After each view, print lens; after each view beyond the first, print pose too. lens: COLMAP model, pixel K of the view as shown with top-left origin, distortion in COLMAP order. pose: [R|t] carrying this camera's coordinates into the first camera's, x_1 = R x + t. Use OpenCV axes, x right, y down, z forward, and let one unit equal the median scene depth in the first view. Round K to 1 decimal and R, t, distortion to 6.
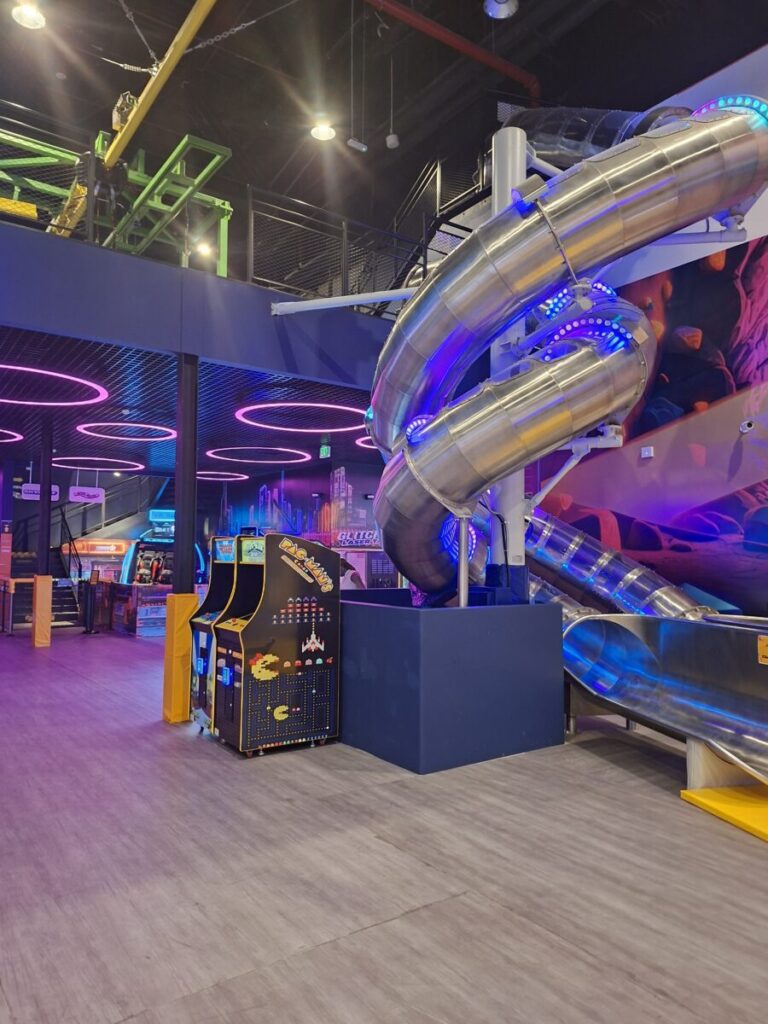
lens RADIAL K [[716.9, 0, 382.3], [0, 716.9, 519.6], [0, 0, 1]] dist [0.027025, -0.023580]
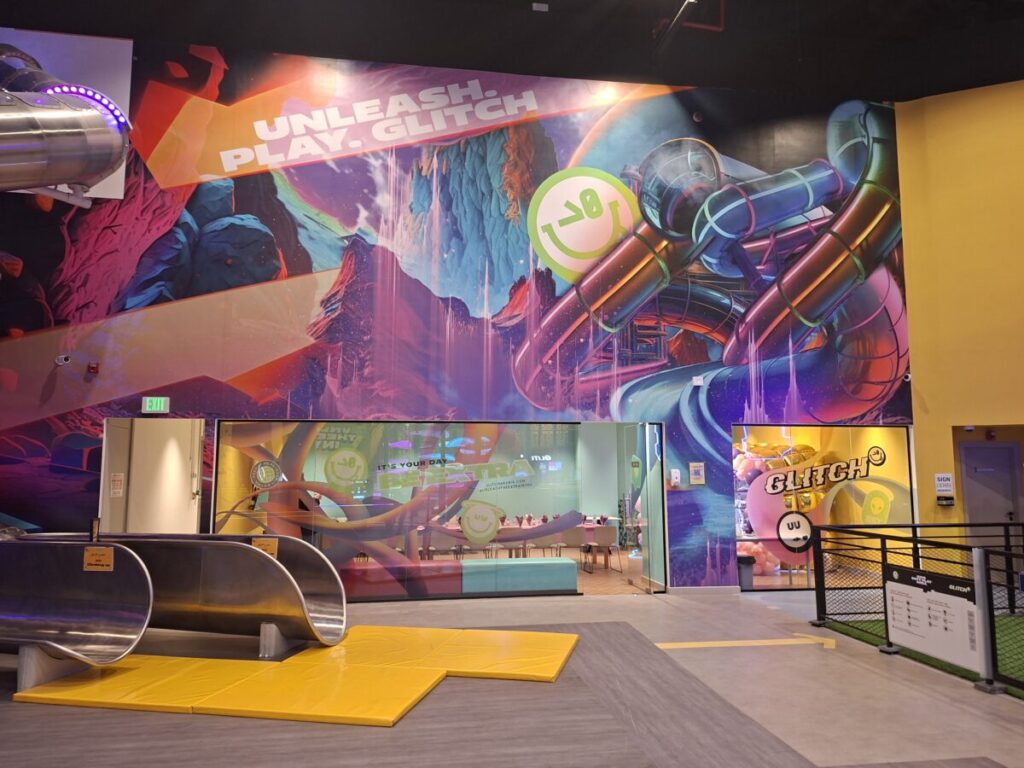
lens RADIAL K [[716.9, 0, 510.1], [0, 716.9, 386.4], [0, 0, 1]] dist [0.027025, -0.023580]
pose [[0.450657, 0.097283, 0.887381, -0.163183], [-0.039632, 0.995245, -0.088981, -0.017177], [-0.891817, 0.004931, 0.452369, -0.113352]]
